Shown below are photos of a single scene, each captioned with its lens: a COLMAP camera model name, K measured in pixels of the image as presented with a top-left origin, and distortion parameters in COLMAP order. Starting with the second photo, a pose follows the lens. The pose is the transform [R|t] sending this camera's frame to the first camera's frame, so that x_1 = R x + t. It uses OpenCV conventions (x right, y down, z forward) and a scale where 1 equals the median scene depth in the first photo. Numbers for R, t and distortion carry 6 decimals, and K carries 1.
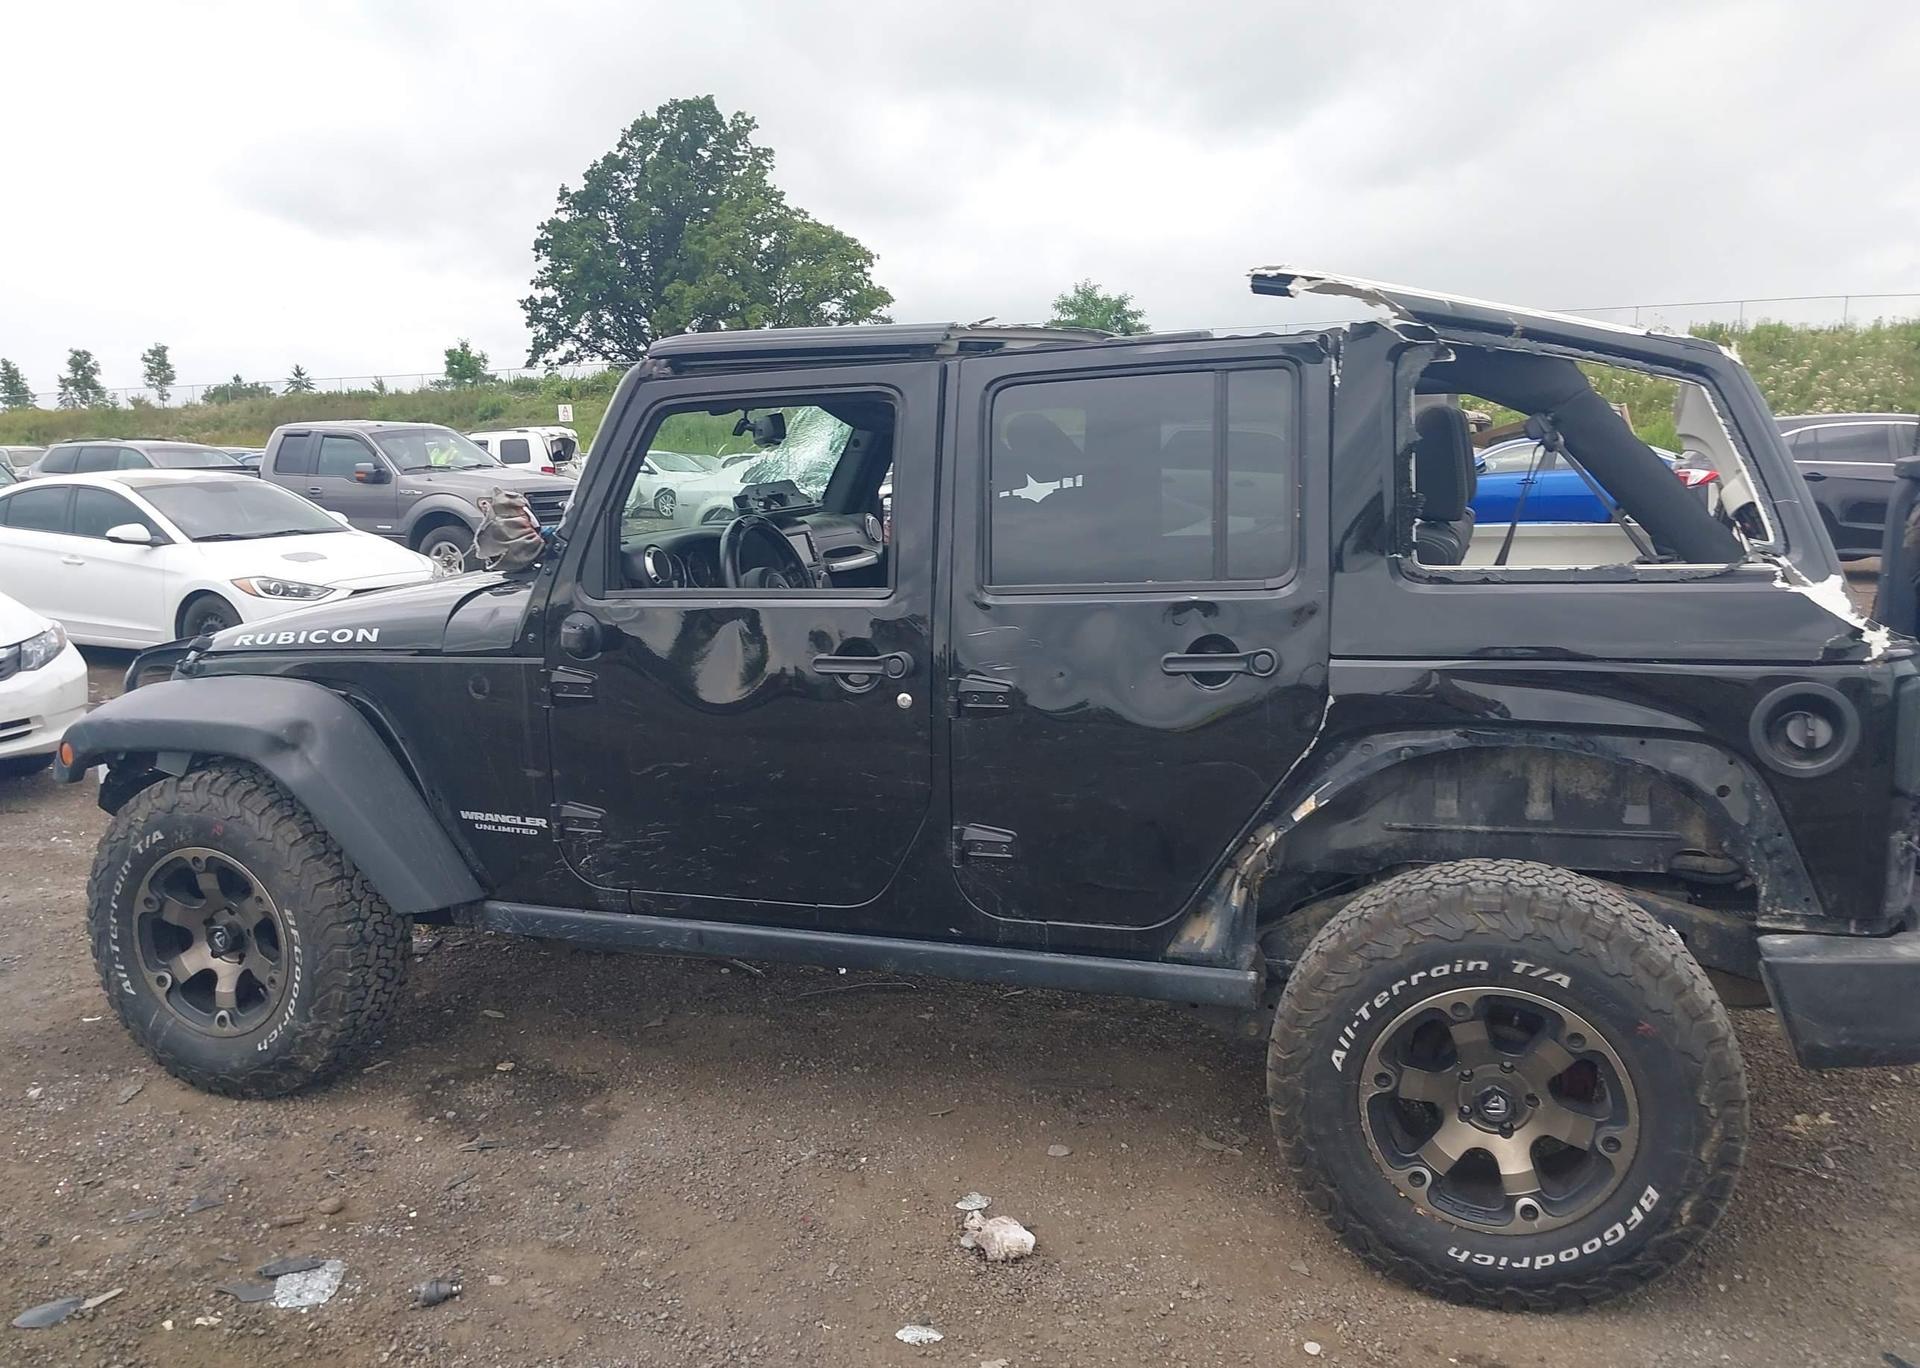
lens RADIAL K [[1533.5, 0, 899.9], [0, 1533.5, 686.3], [0, 0, 1]] dist [0.045215, -0.074911]
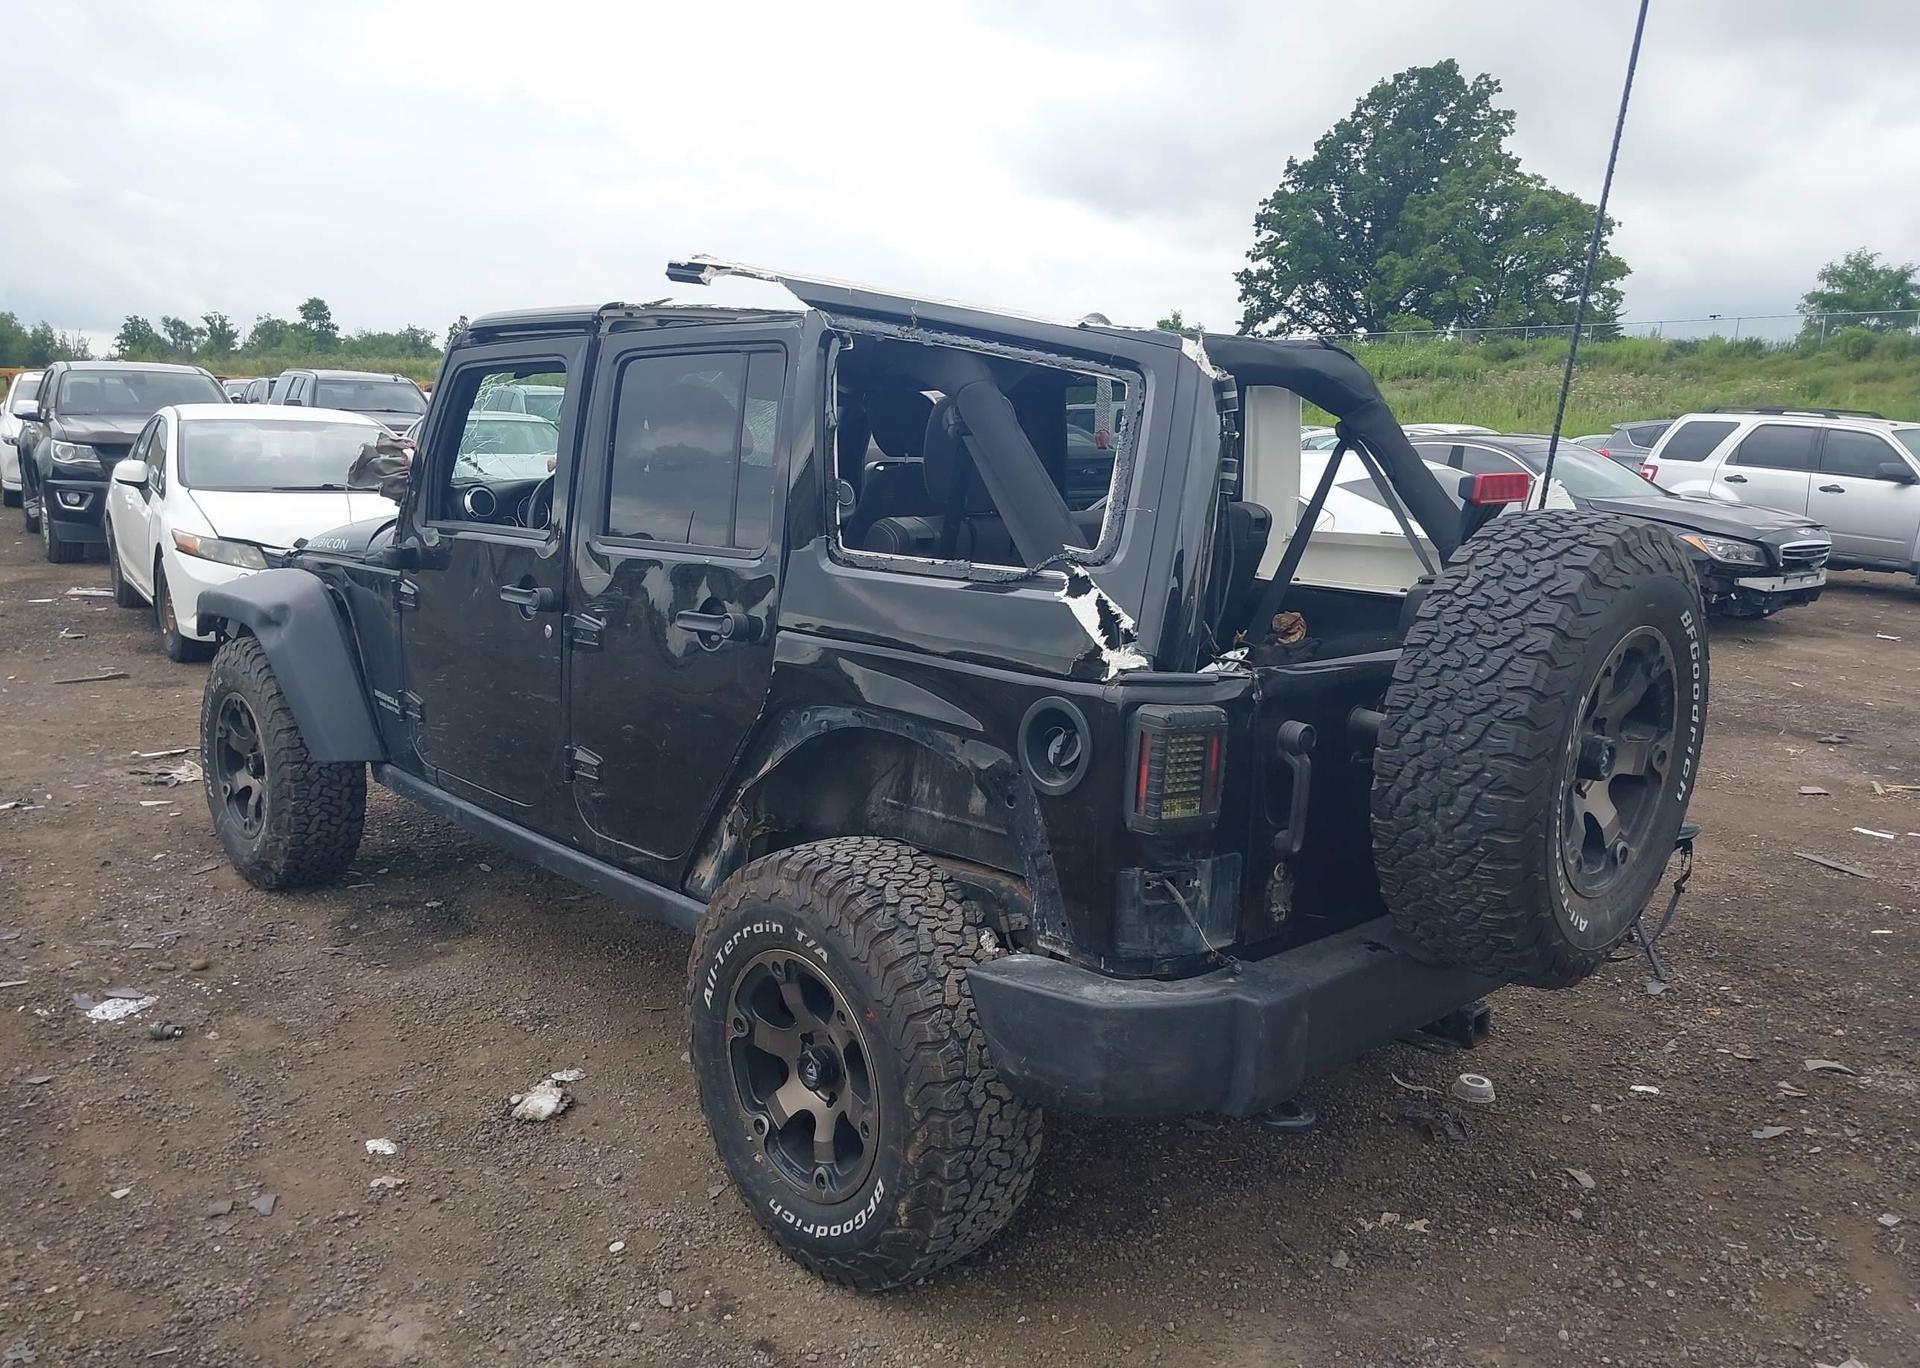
lens RADIAL K [[1533.5, 0, 963.5], [0, 1533.5, 673.3], [0, 0, 1]] dist [0.045215, -0.074911]
pose [[0.883857, 0.117178, -0.452843, 0.705585], [-0.112848, 0.992935, 0.036676, -0.032187], [0.453941, 0.018686, 0.890836, 0.097492]]
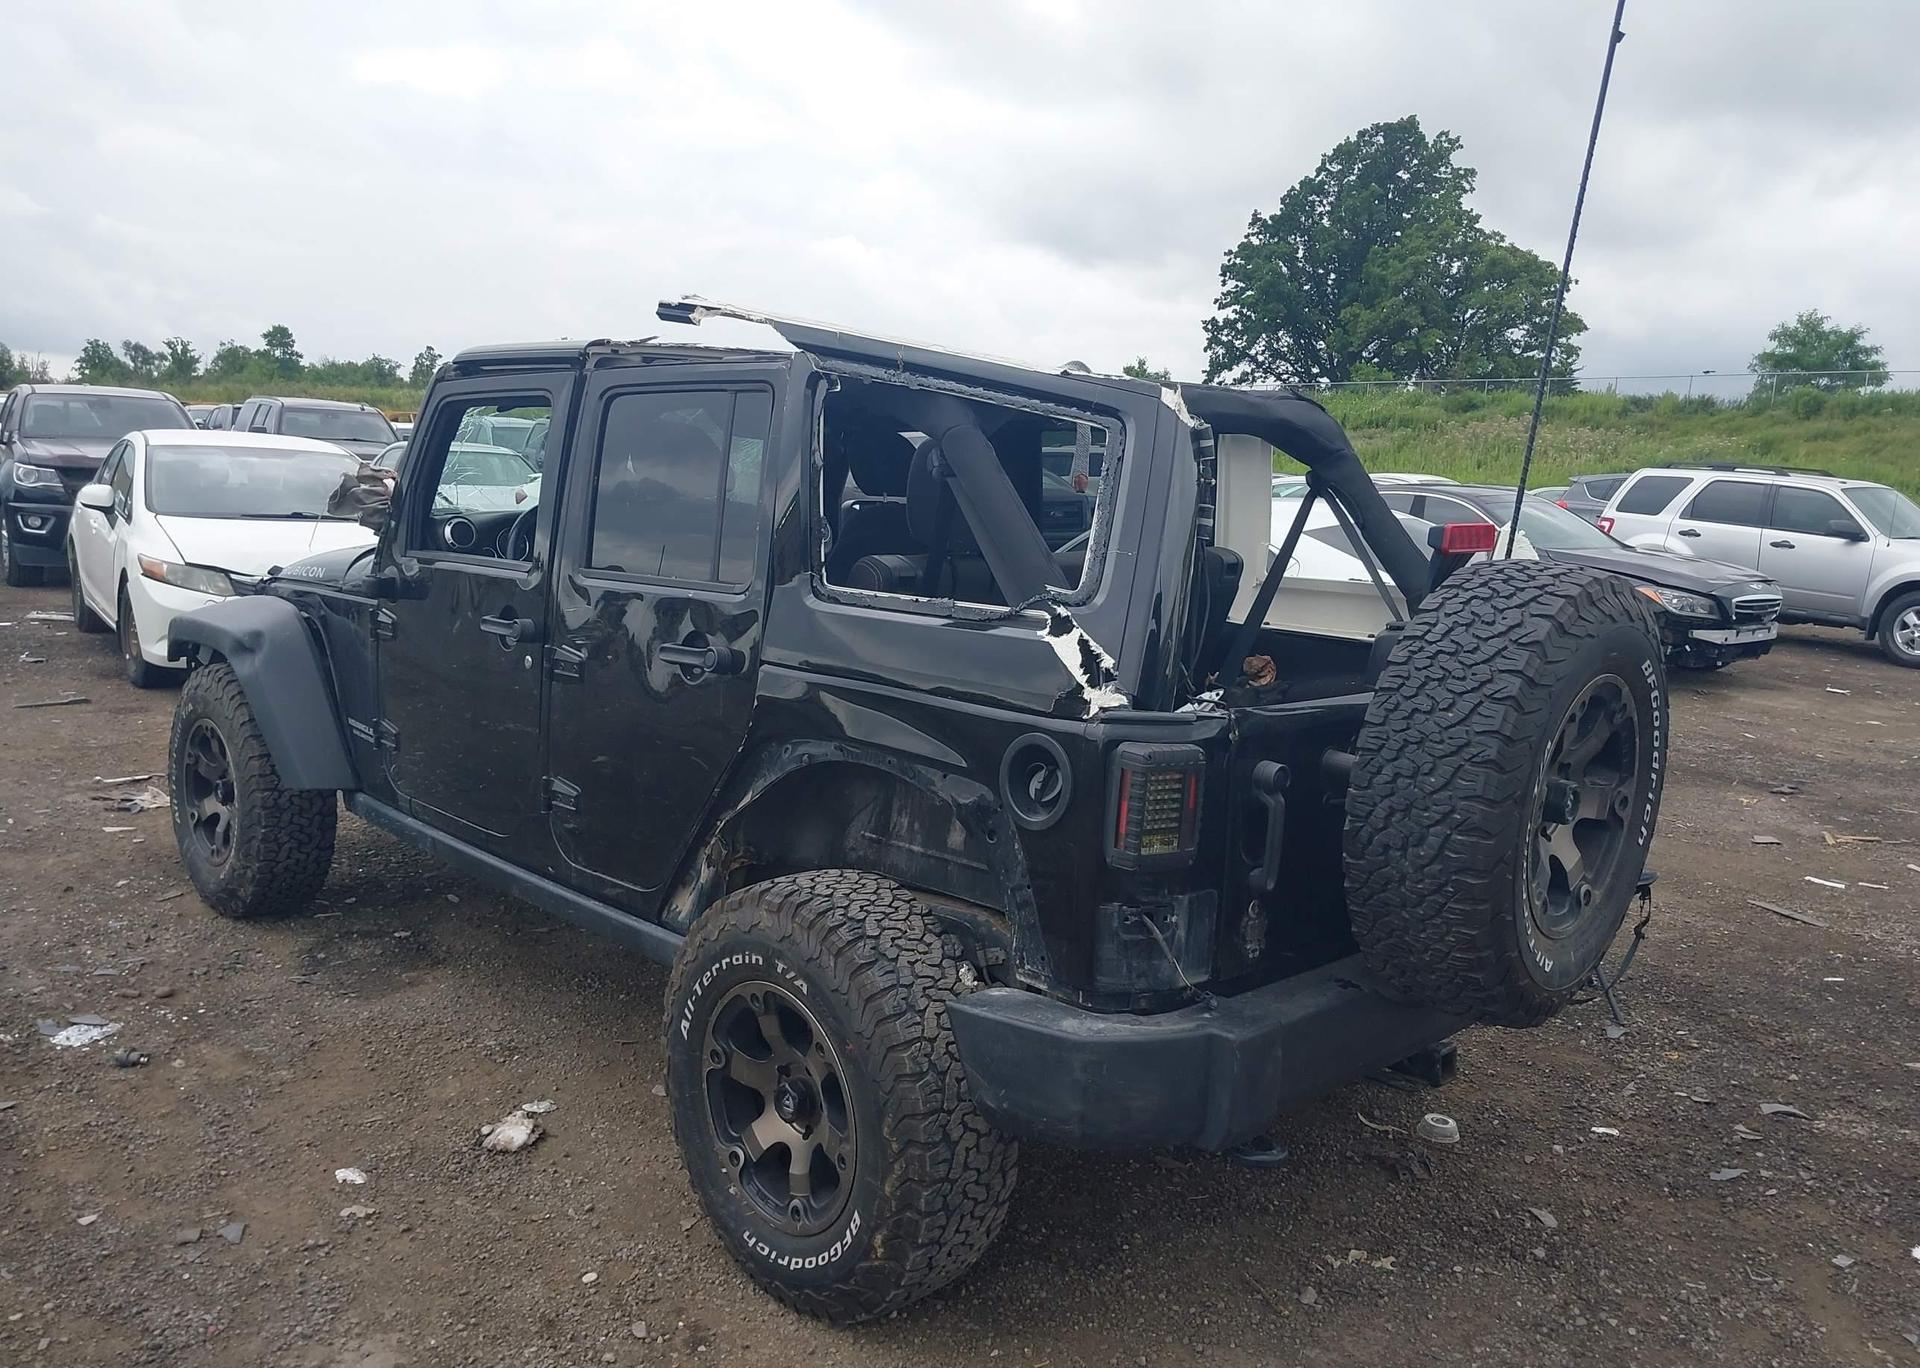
lens RADIAL K [[1533.5, 0, 960.8], [0, 1533.5, 666.9], [0, 0, 1]] dist [0.045215, -0.074911]
pose [[0.892453, 0.118182, -0.435387, 0.702122], [-0.129166, 0.991613, 0.004401, -0.029929], [0.432255, 0.052309, 0.900233, 0.080307]]
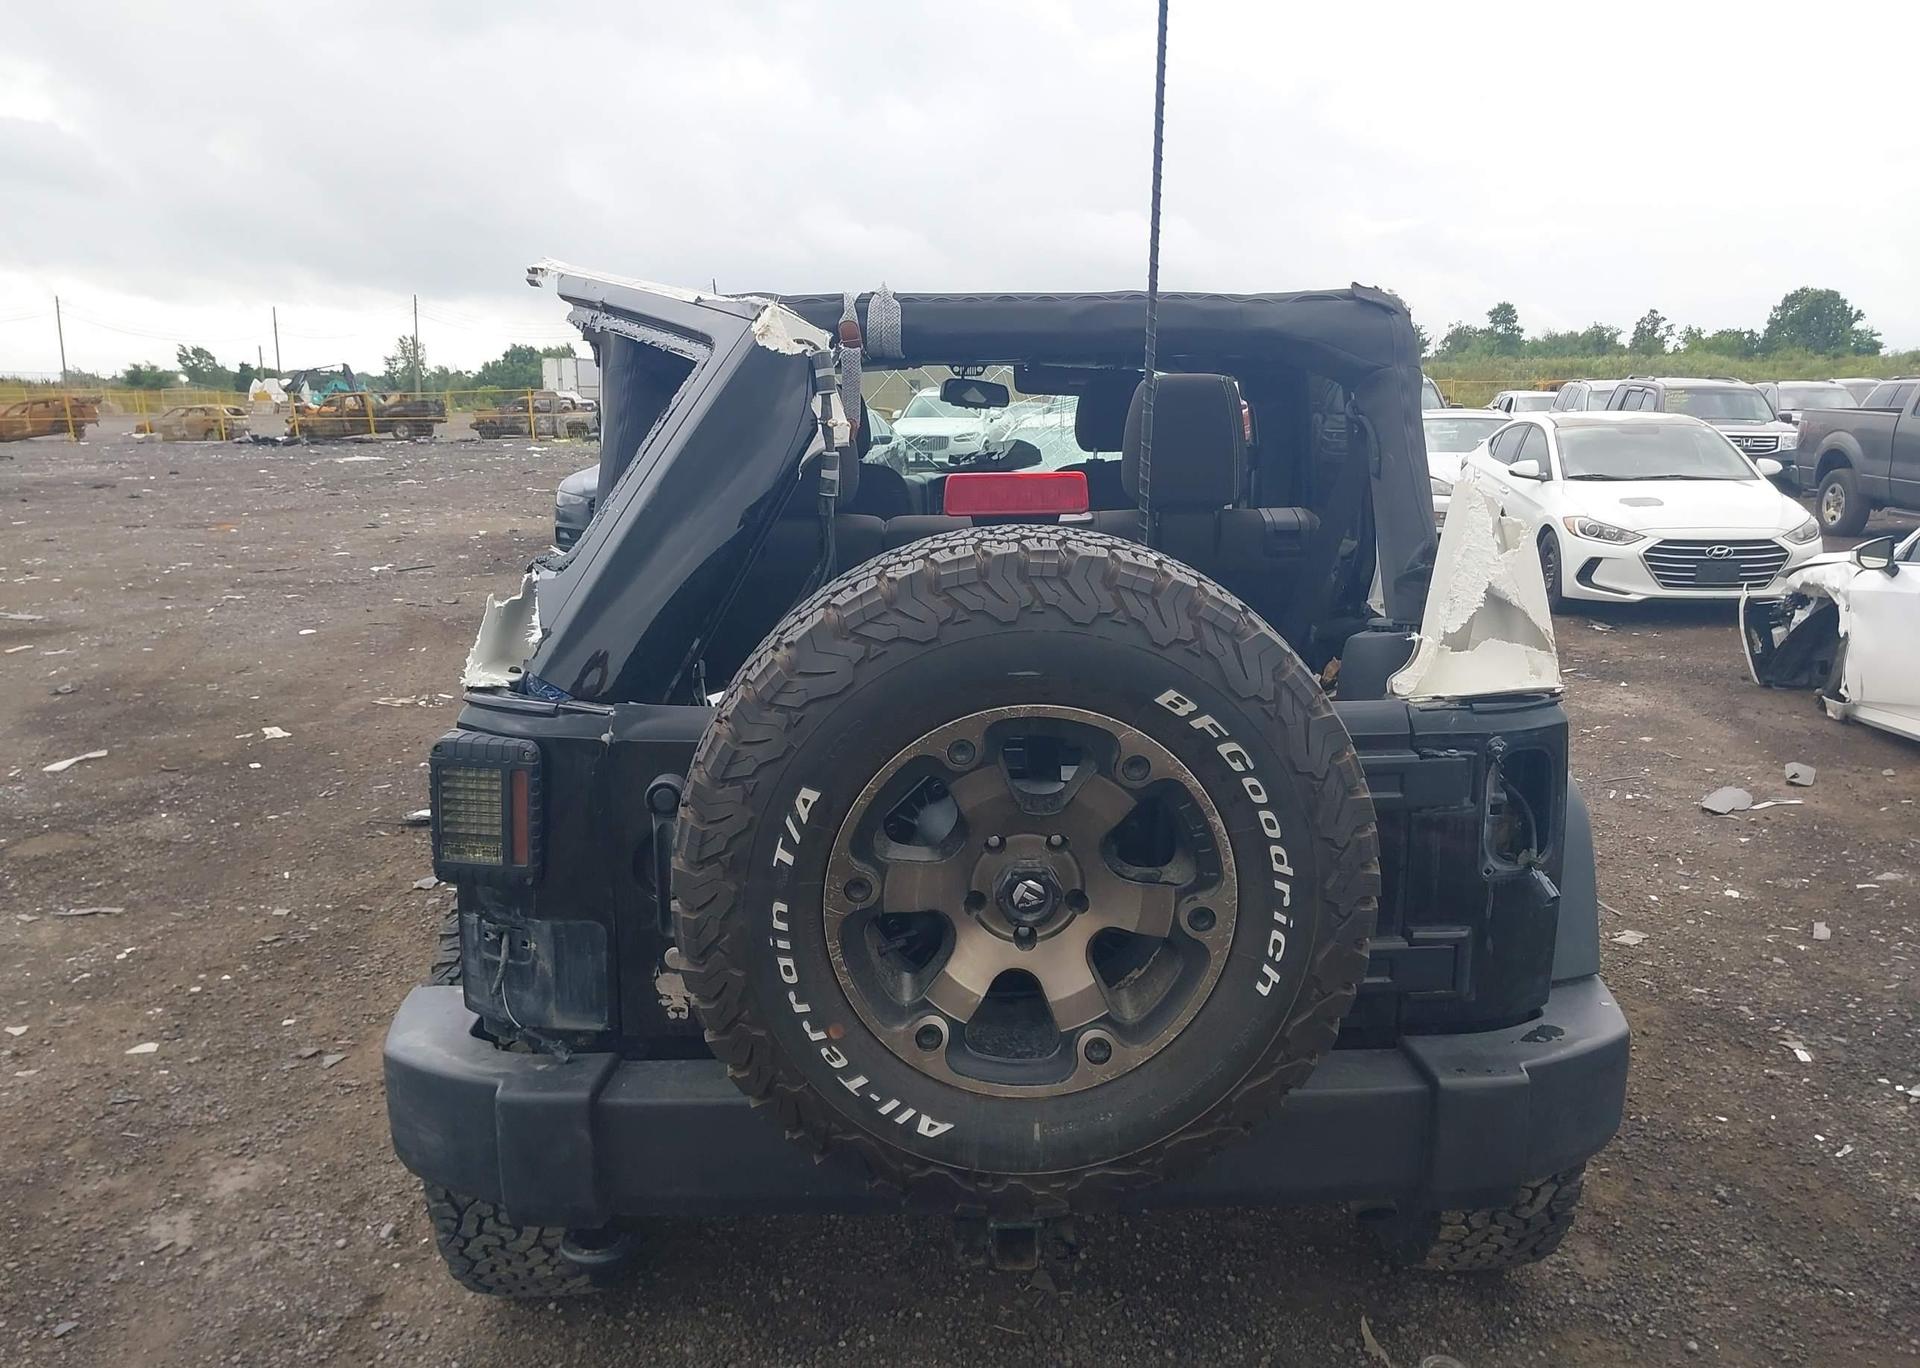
lens RADIAL K [[1533.5, 0, 954.6], [0, 1533.5, 692.2], [0, 0, 1]] dist [0.045215, -0.074911]
pose [[0.337330, 0.190233, -0.921965, 1.092650], [-0.146807, 0.978018, 0.148085, -0.136085], [0.929869, 0.085397, 0.357842, 0.709461]]
